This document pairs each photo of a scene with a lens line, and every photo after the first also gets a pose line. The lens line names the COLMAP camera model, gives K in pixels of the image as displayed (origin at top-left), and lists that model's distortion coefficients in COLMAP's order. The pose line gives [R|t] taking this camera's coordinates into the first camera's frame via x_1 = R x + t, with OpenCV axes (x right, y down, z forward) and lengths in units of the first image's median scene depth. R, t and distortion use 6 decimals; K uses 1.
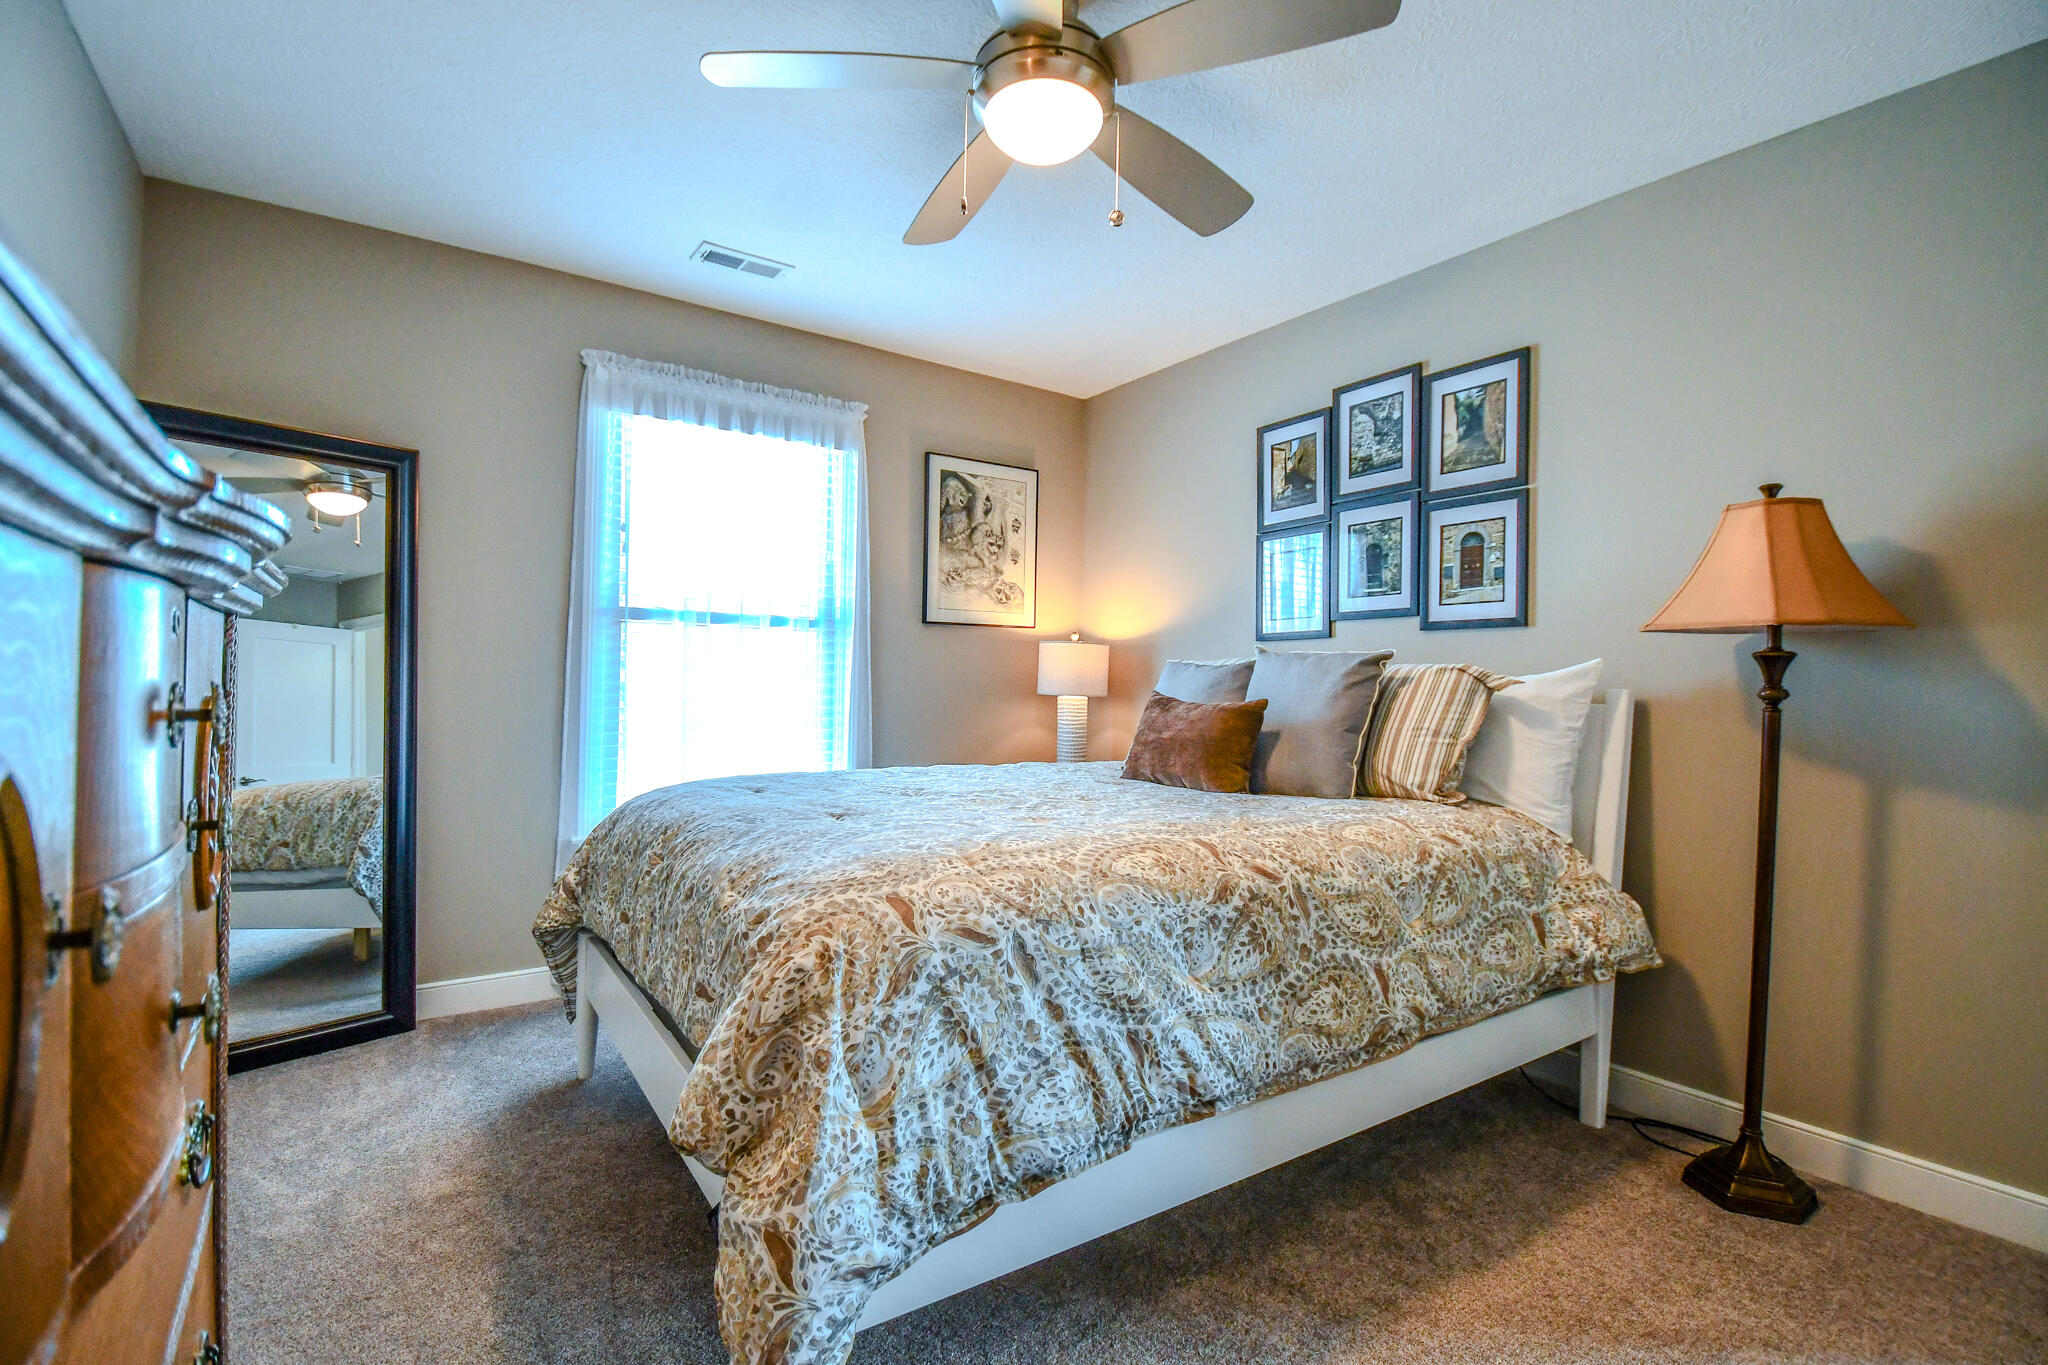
lens RADIAL K [[903.2, 0, 1014.0], [0, 903.2, 677.1], [0, 0, 1]] dist [-0.003447, -0.000269]
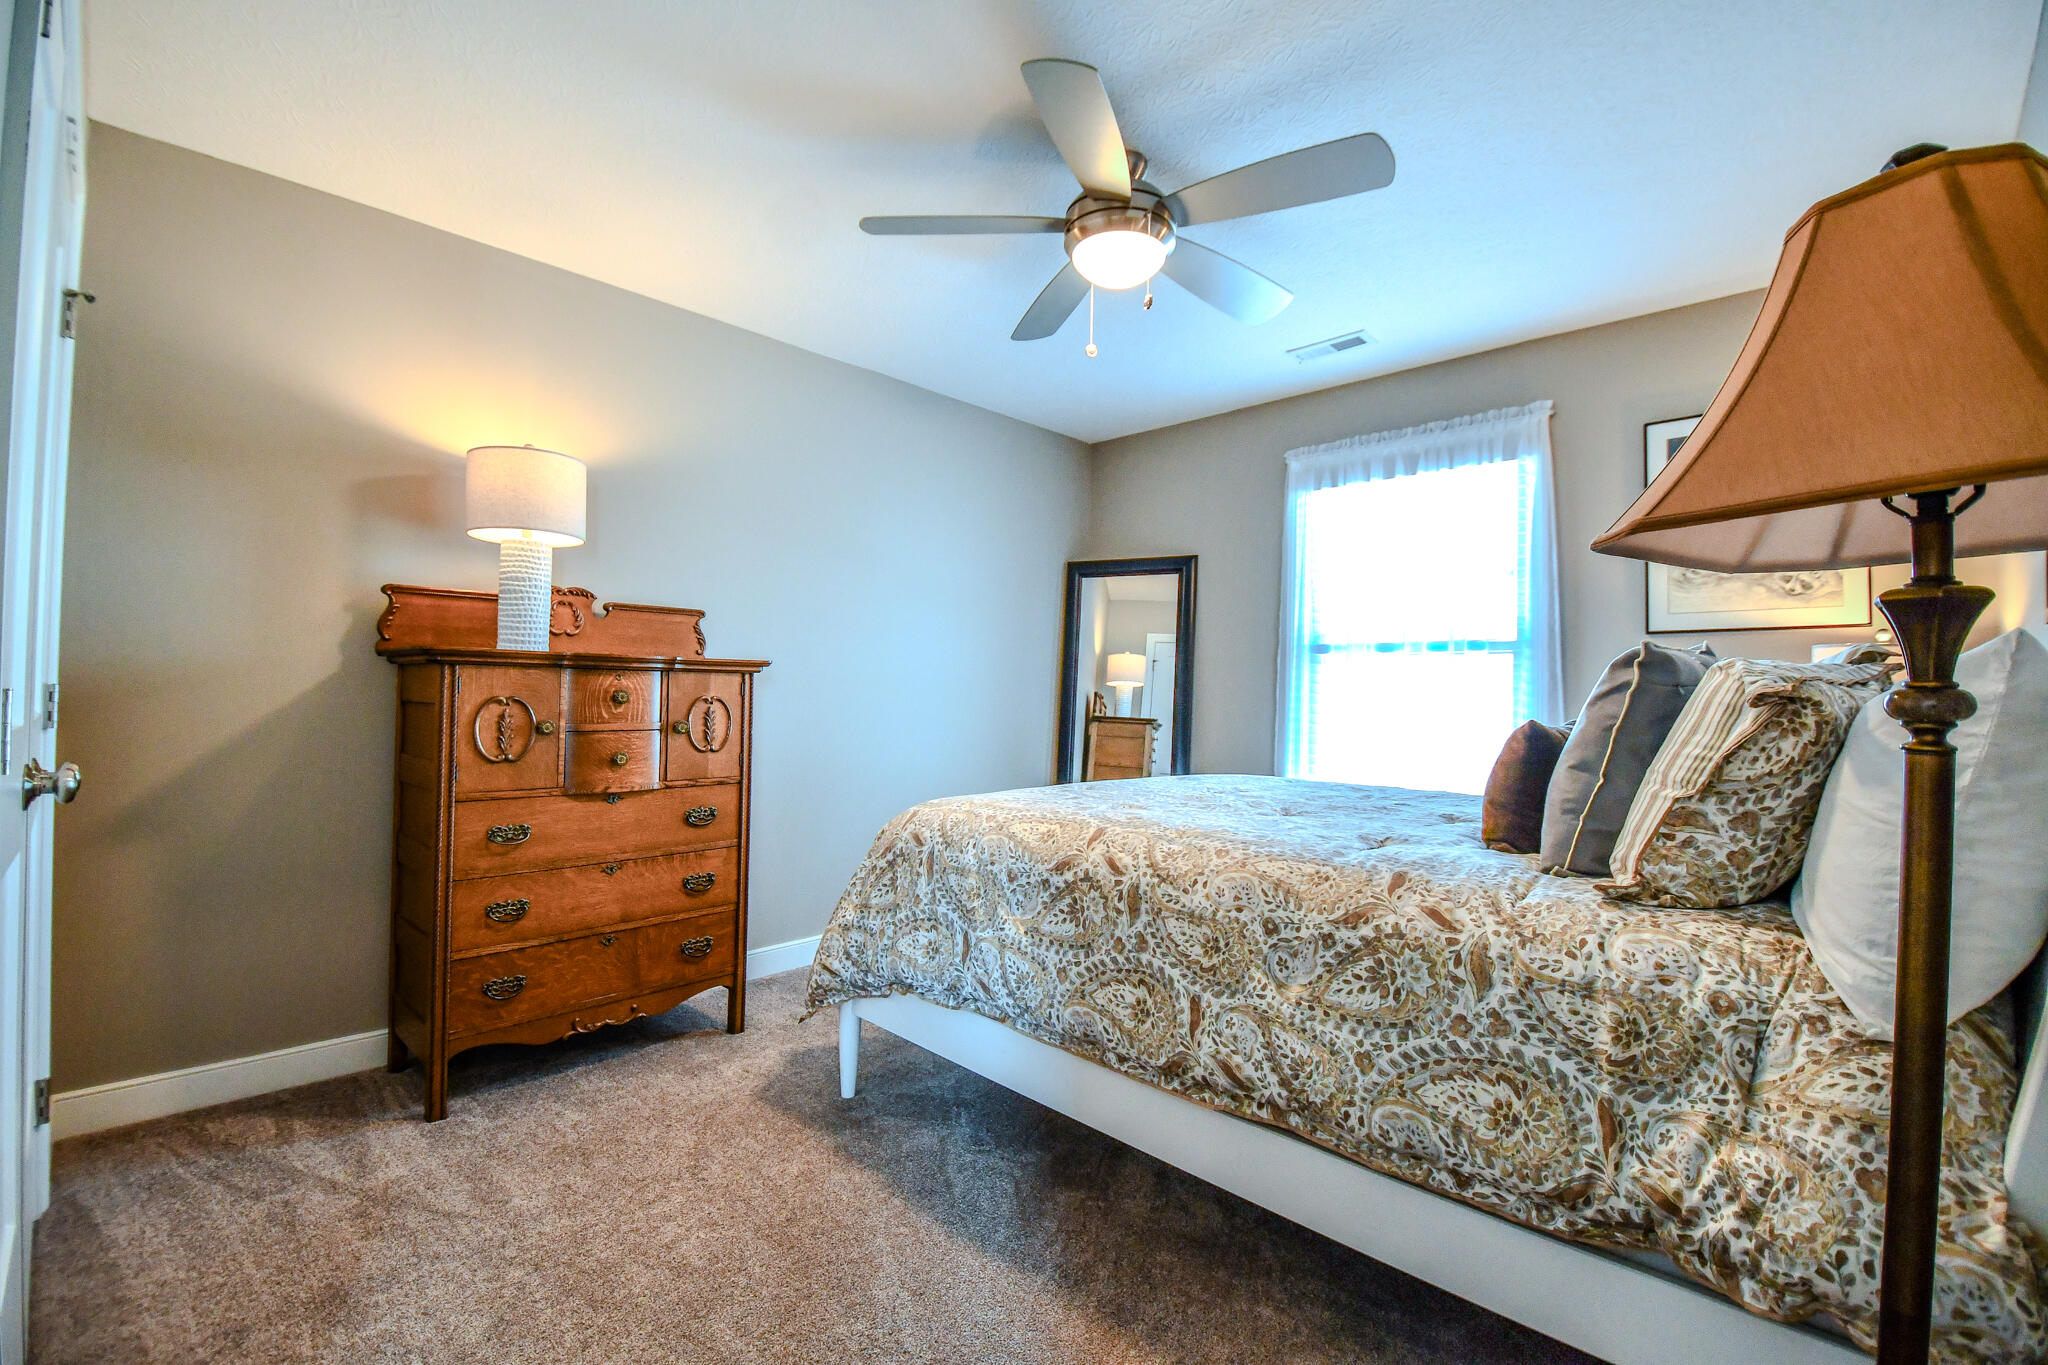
lens RADIAL K [[892.0, 0, 1008.7], [0, 892.0, 676.2], [0, 0, 1]] dist [0.019344, -0.026359]
pose [[0.200923, -0.034222, -0.979009, 1.258486], [-0.007719, 0.999303, -0.036515, 0.026119], [0.979577, 0.014894, 0.200519, 0.618085]]
